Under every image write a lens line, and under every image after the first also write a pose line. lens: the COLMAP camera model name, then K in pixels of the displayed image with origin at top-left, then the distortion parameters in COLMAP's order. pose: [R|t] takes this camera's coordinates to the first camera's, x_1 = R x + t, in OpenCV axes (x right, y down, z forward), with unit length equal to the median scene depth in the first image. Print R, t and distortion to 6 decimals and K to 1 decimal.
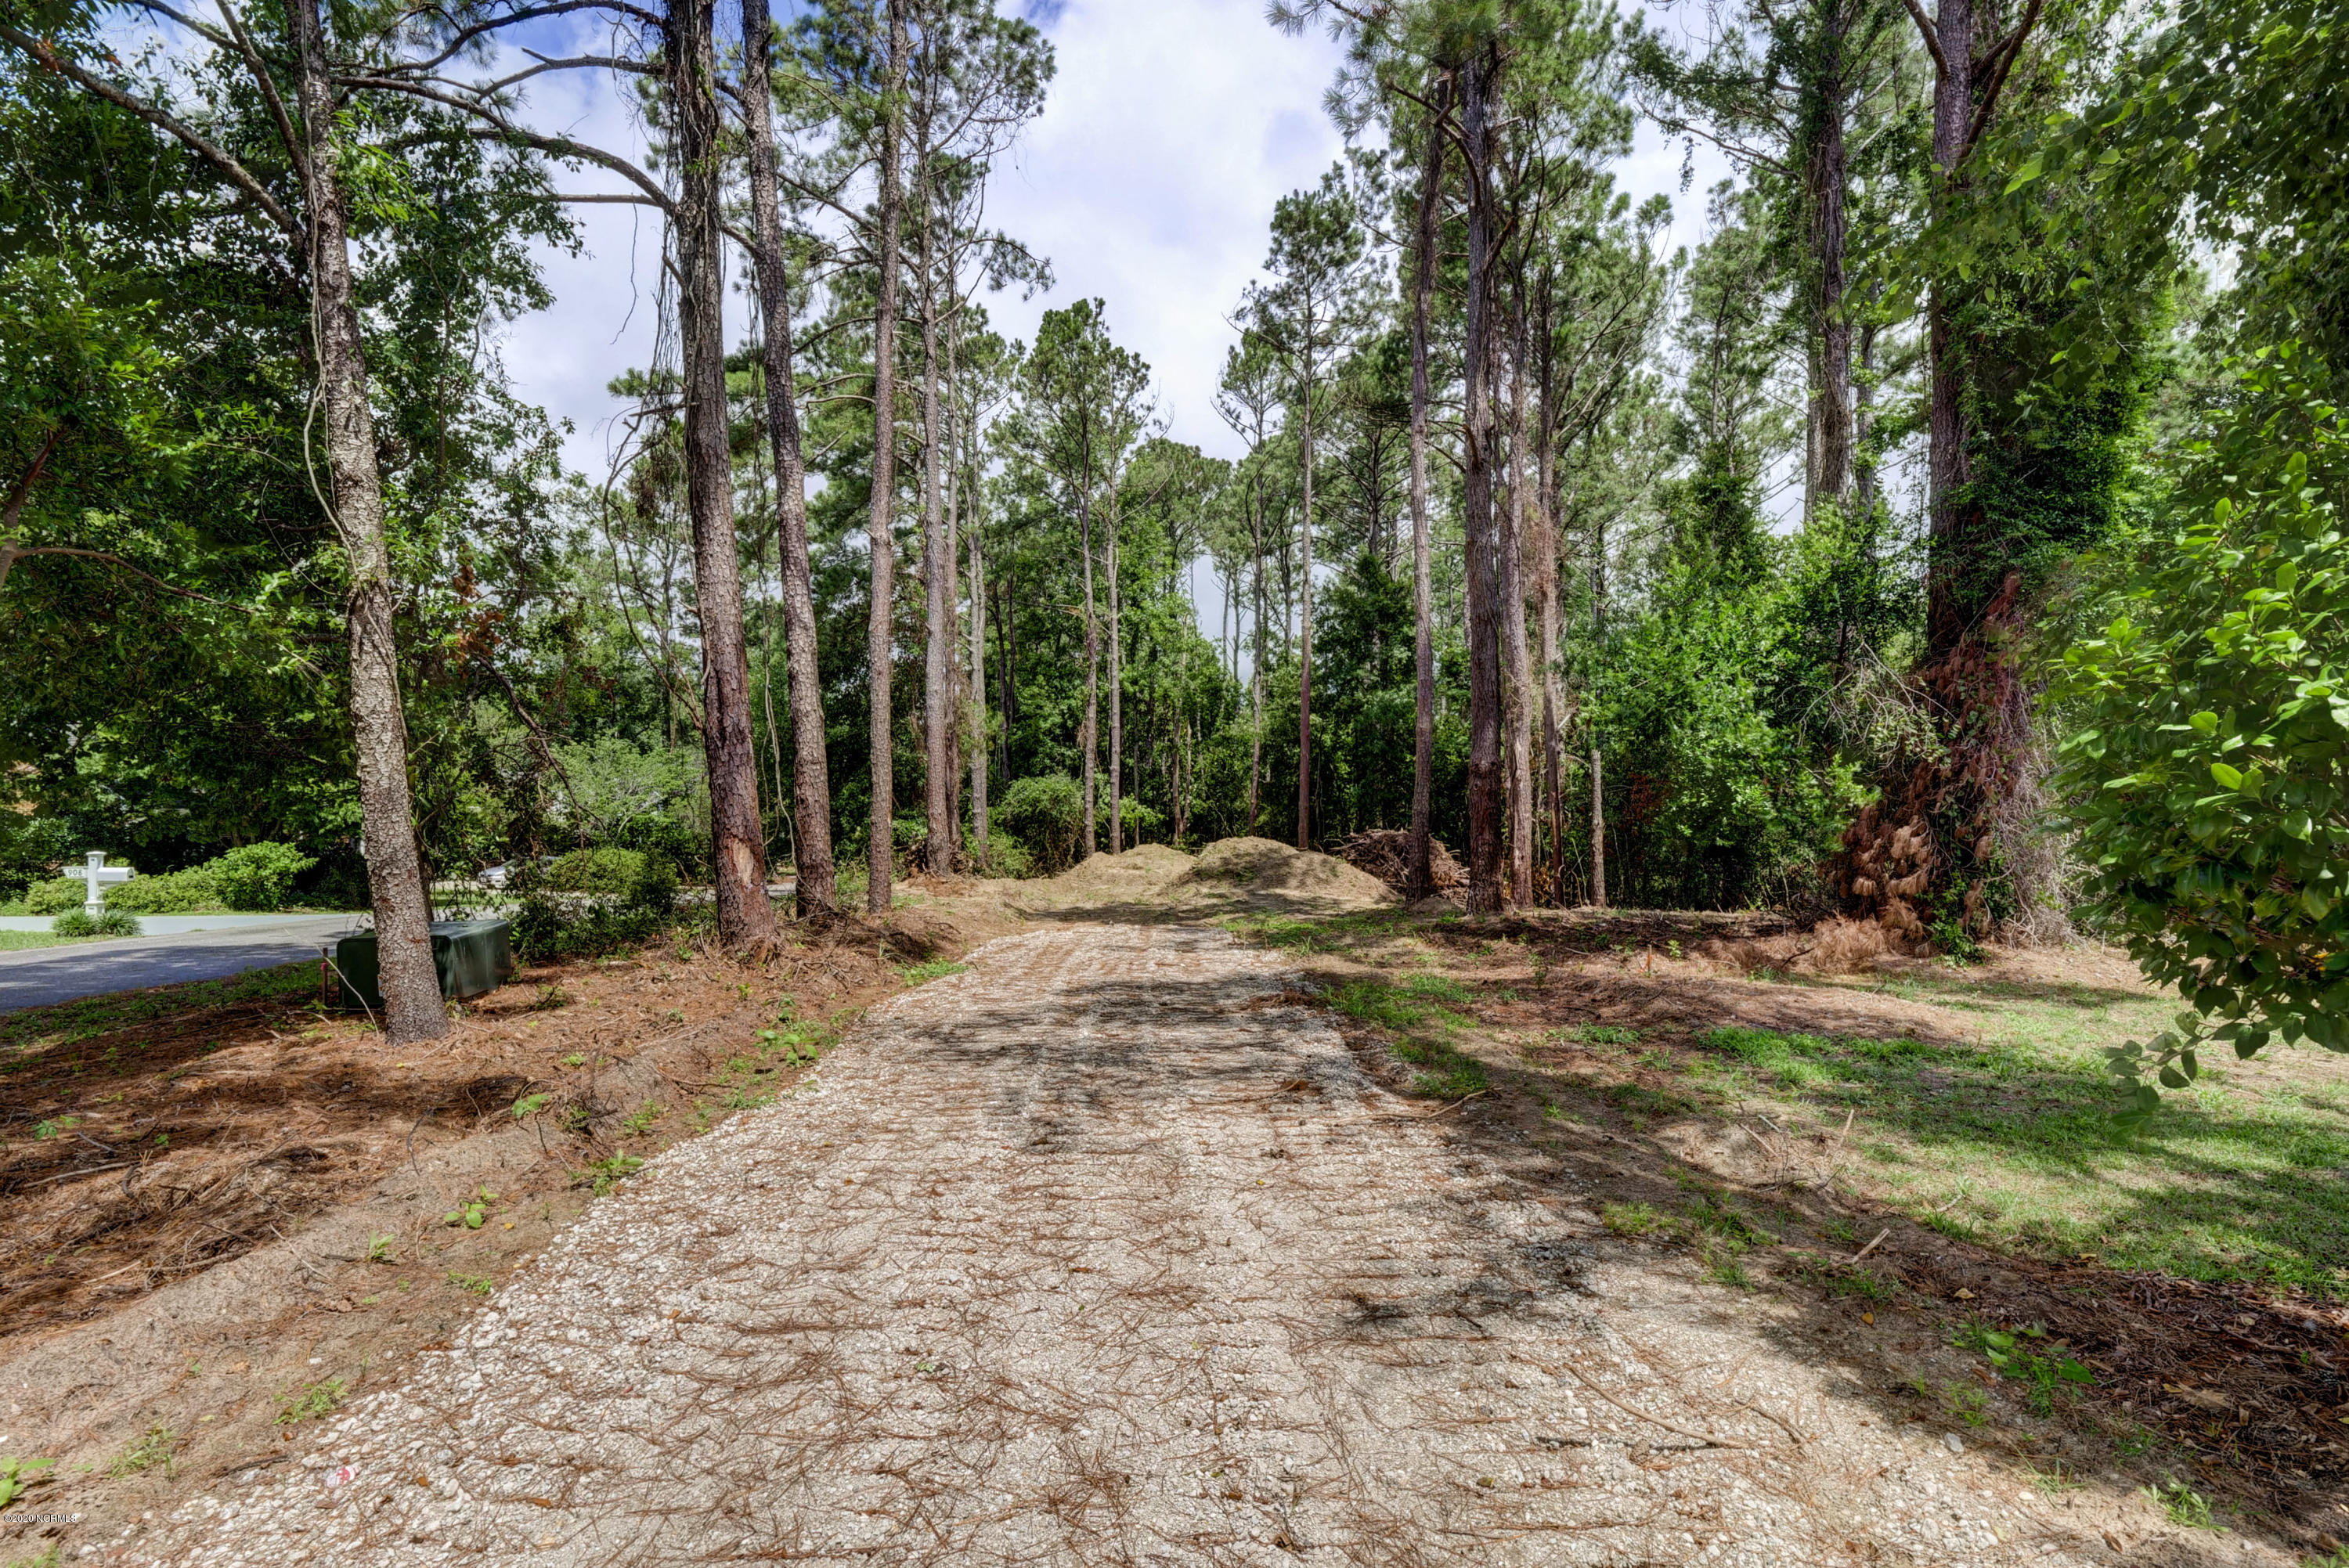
lens RADIAL K [[1126.4, 0, 1176.7], [0, 1126.4, 792.0], [0, 0, 1]] dist [-0.003793, -0.000326]
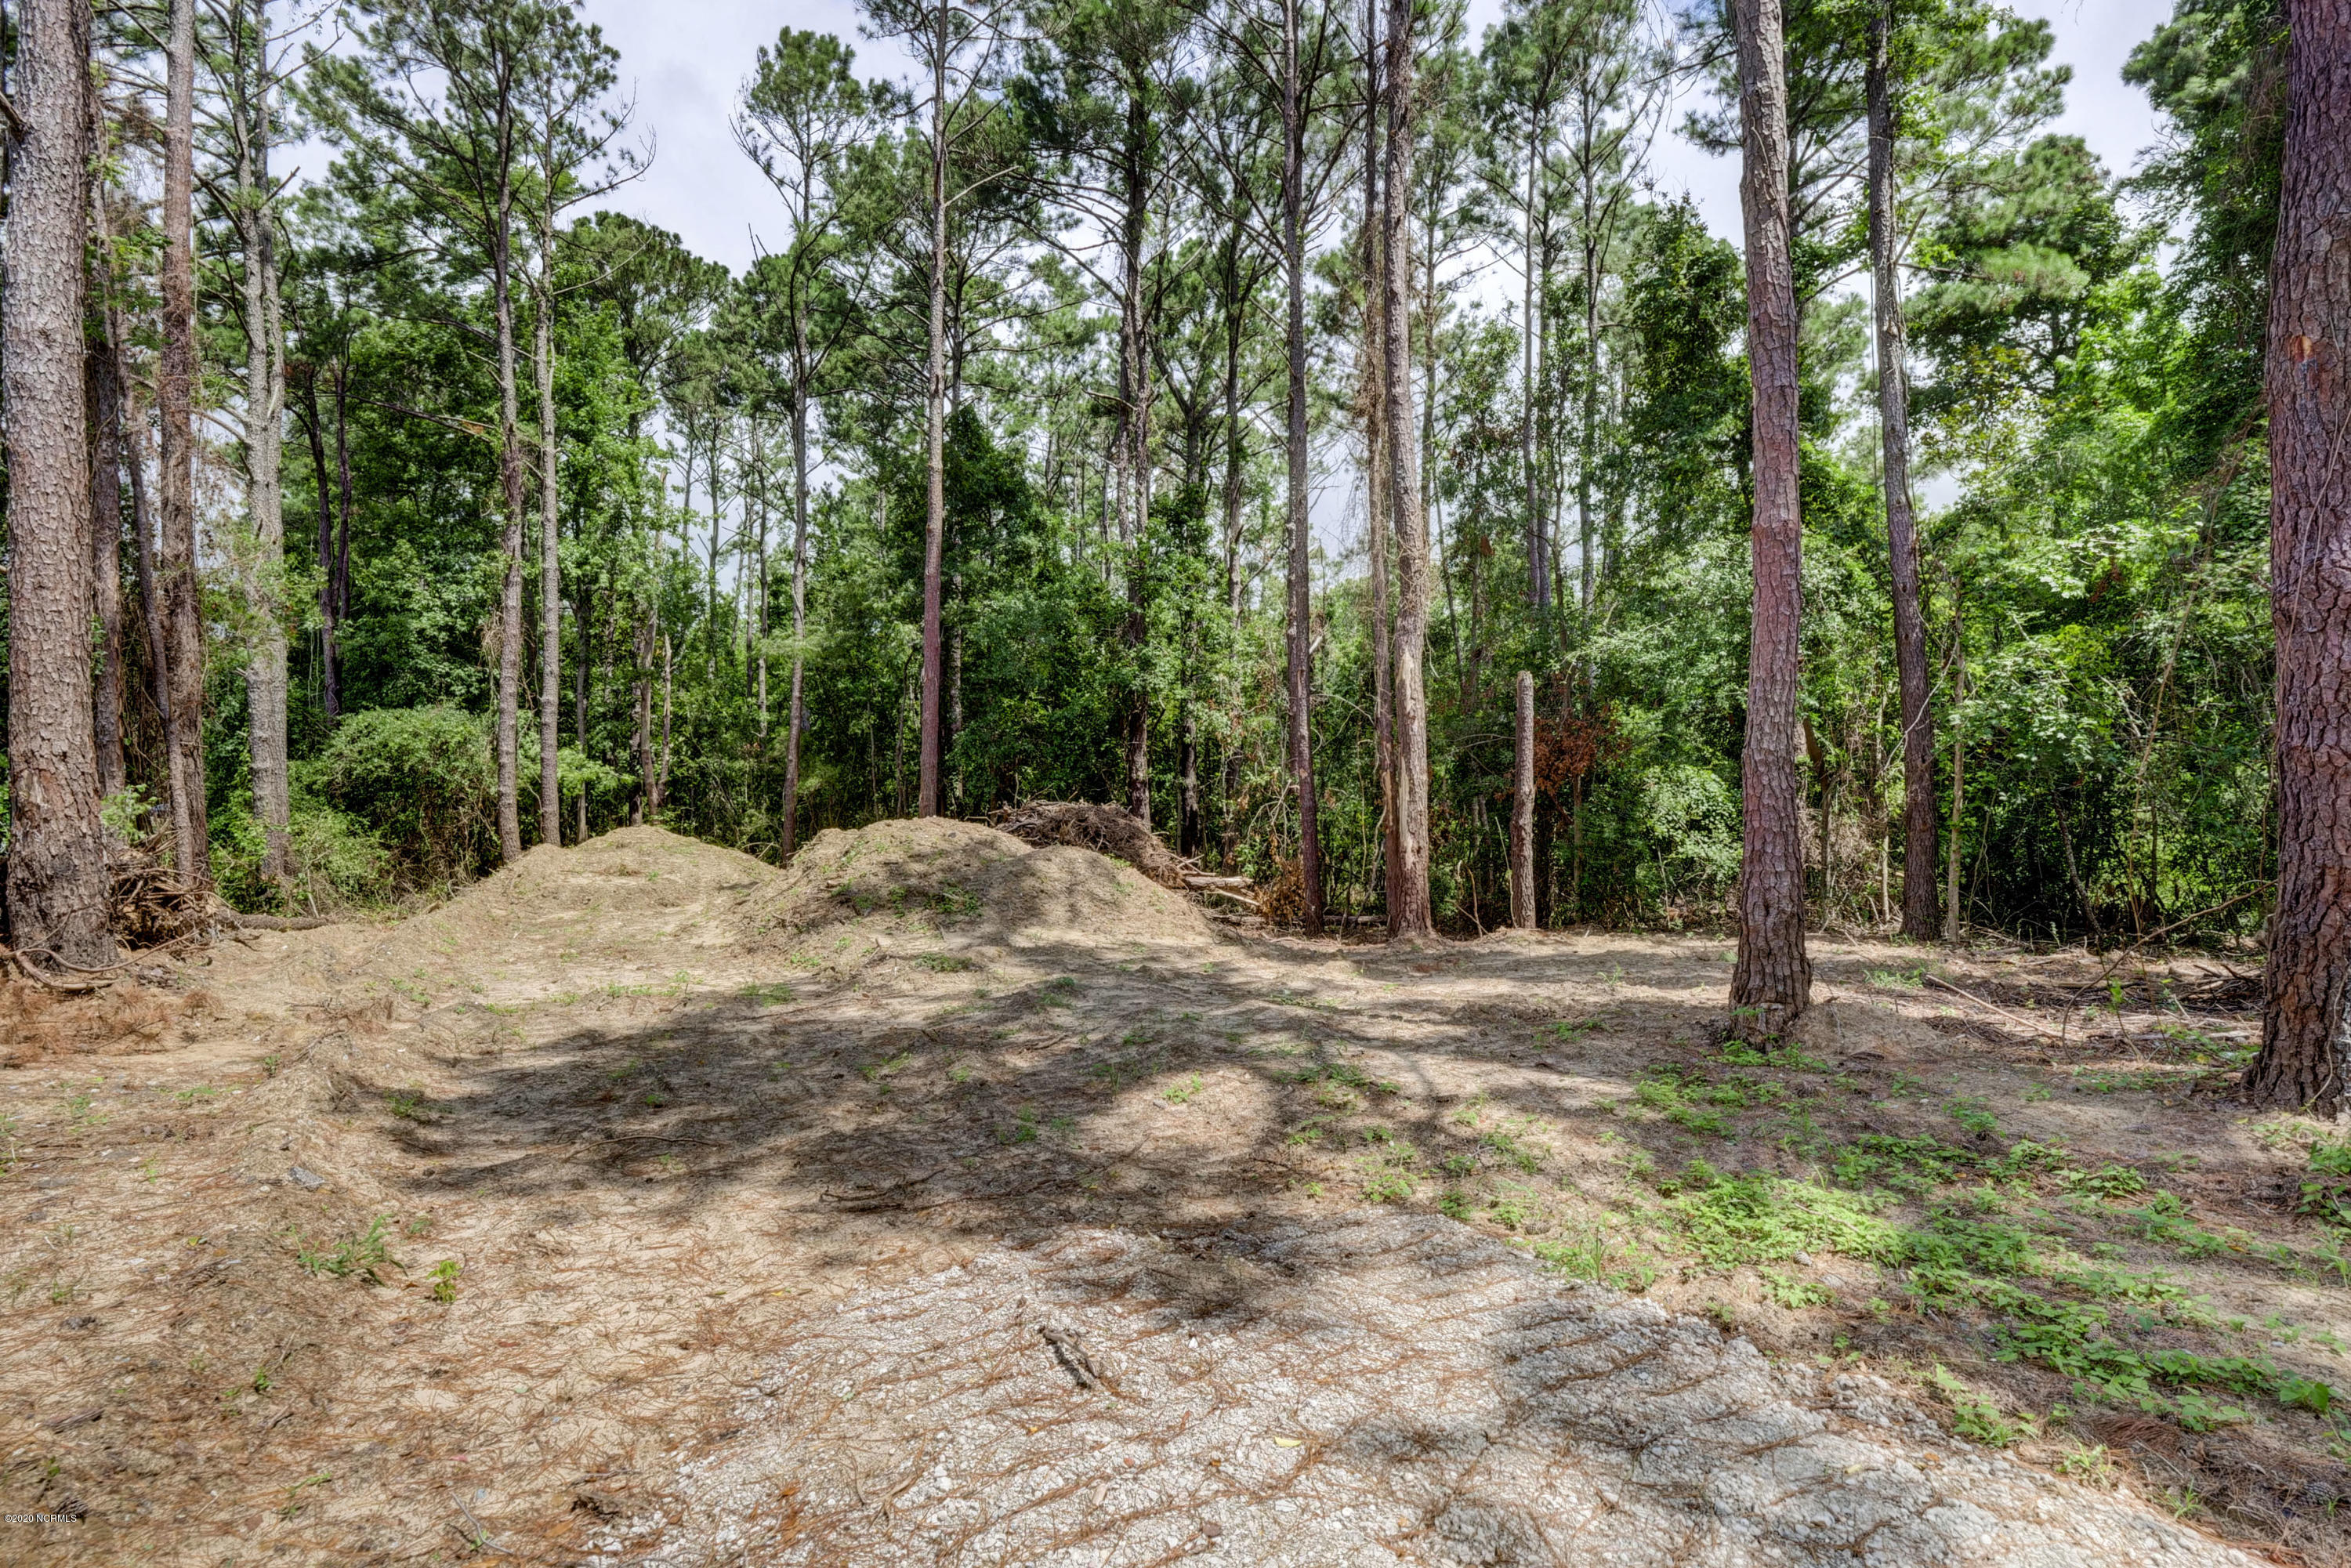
lens RADIAL K [[1127.4, 0, 1168.9], [0, 1127.4, 776.7], [0, 0, 1]] dist [-0.003793, -0.000326]
pose [[0.883304, 0.003606, 0.468787, -0.045945], [-0.011468, 0.999837, 0.013916, 0.008161], [-0.468660, -0.017668, 0.883202, 0.310983]]
